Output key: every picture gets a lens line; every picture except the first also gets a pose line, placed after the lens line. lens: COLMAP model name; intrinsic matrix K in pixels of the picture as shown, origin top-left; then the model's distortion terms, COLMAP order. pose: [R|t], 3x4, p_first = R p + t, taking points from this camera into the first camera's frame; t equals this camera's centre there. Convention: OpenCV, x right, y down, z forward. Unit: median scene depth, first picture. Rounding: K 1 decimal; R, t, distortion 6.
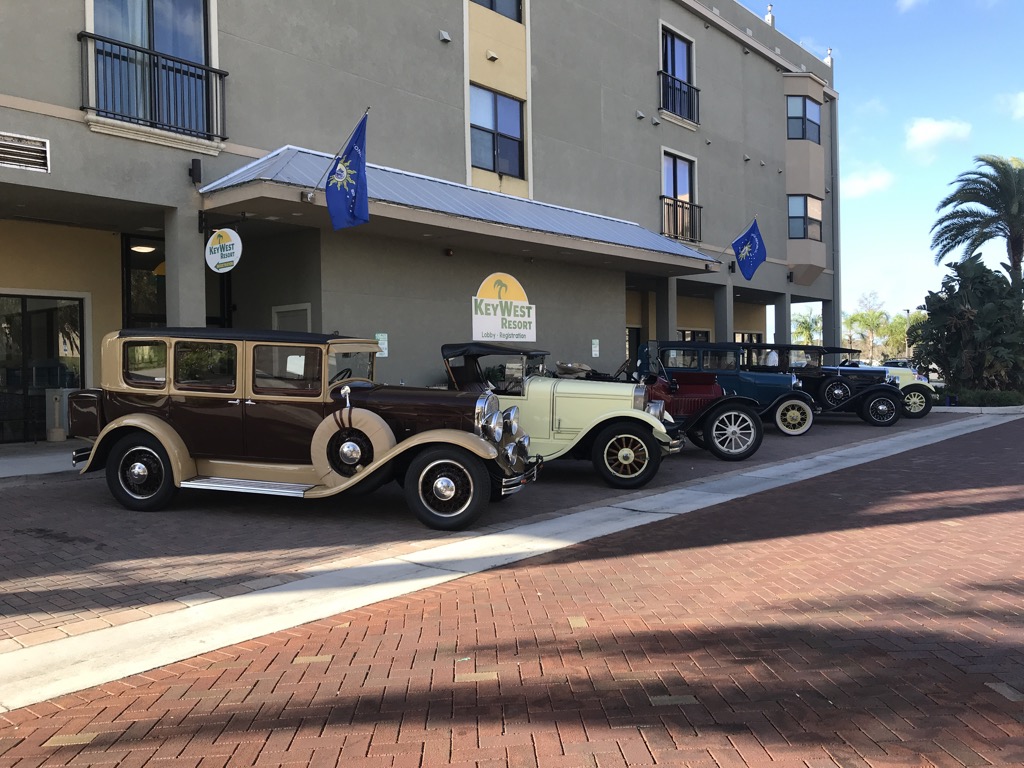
lens RADIAL K [[834.2, 0, 513.5], [0, 834.2, 388.1], [0, 0, 1]] dist [0.015129, -0.019968]
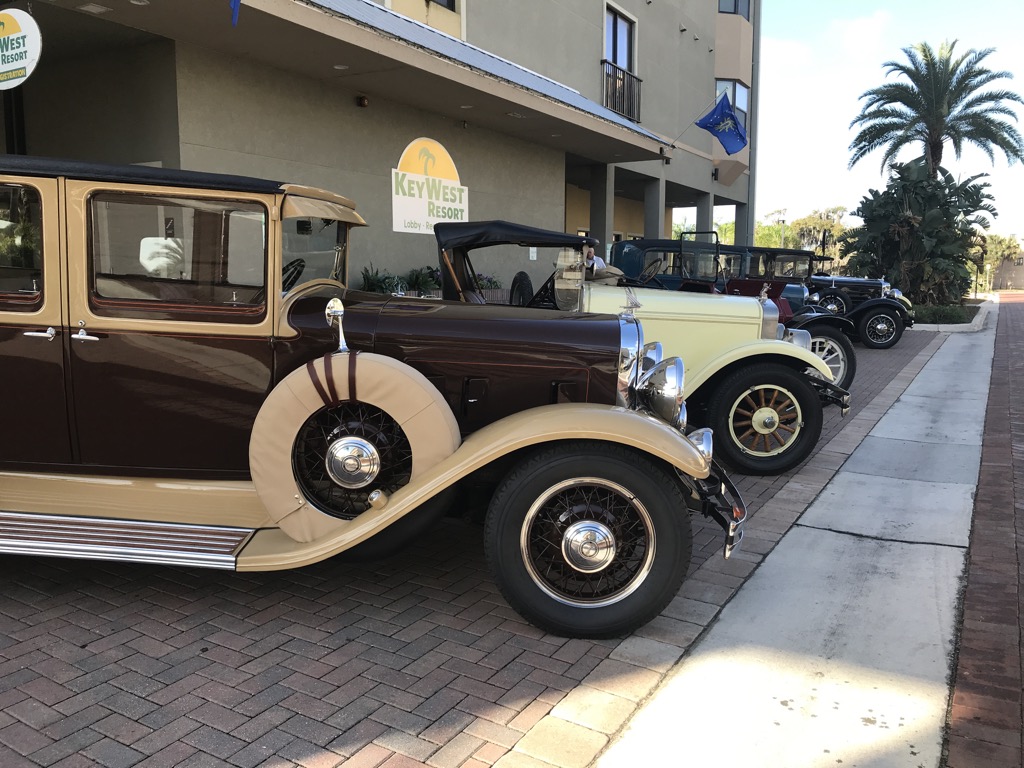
lens RADIAL K [[834.2, 0, 512.2], [0, 834.2, 376.9], [0, 0, 1]] dist [0.015129, -0.019968]
pose [[0.981122, -0.005334, 0.193316, -0.149952], [-0.013522, 0.995281, 0.096093, -0.003623], [-0.192916, -0.096893, 0.976420, 0.444478]]
